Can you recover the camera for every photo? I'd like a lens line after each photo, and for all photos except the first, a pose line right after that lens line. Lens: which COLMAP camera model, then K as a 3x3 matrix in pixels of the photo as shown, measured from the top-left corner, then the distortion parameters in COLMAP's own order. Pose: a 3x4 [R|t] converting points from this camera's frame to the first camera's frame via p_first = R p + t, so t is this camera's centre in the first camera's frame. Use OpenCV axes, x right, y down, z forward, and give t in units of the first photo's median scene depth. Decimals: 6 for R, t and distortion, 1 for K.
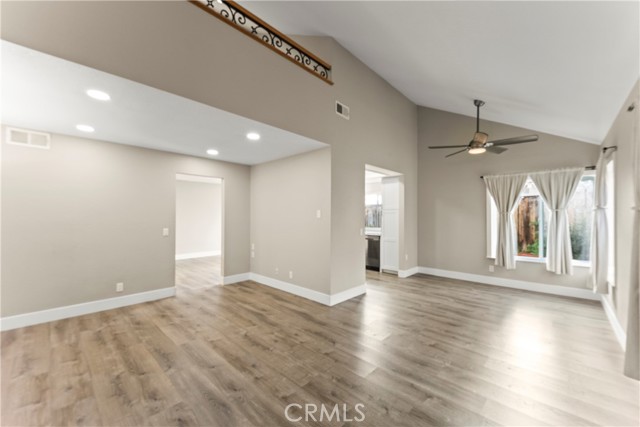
lens RADIAL K [[256.3, 0, 320.0], [0, 256.3, 213.5], [0, 0, 1]] dist [0.011366, -0.000253]
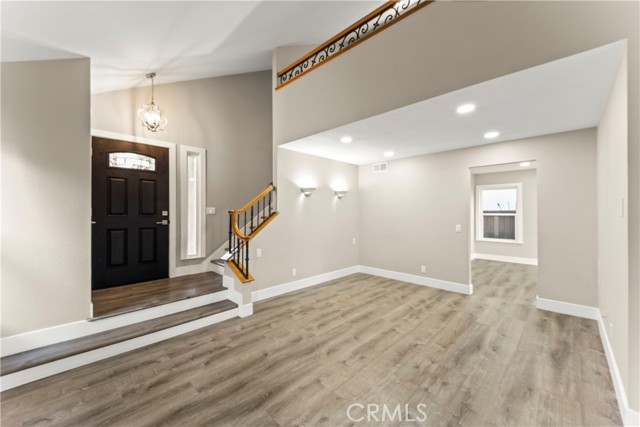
lens RADIAL K [[253.6, 0, 315.9], [0, 253.6, 210.1], [0, 0, 1]] dist [0.009415, -0.000317]
pose [[-0.028469, -0.005091, -0.999582, 0.423430], [0.006600, 0.999964, -0.005281, 0.001249], [0.999573, -0.006748, -0.028434, 0.463608]]
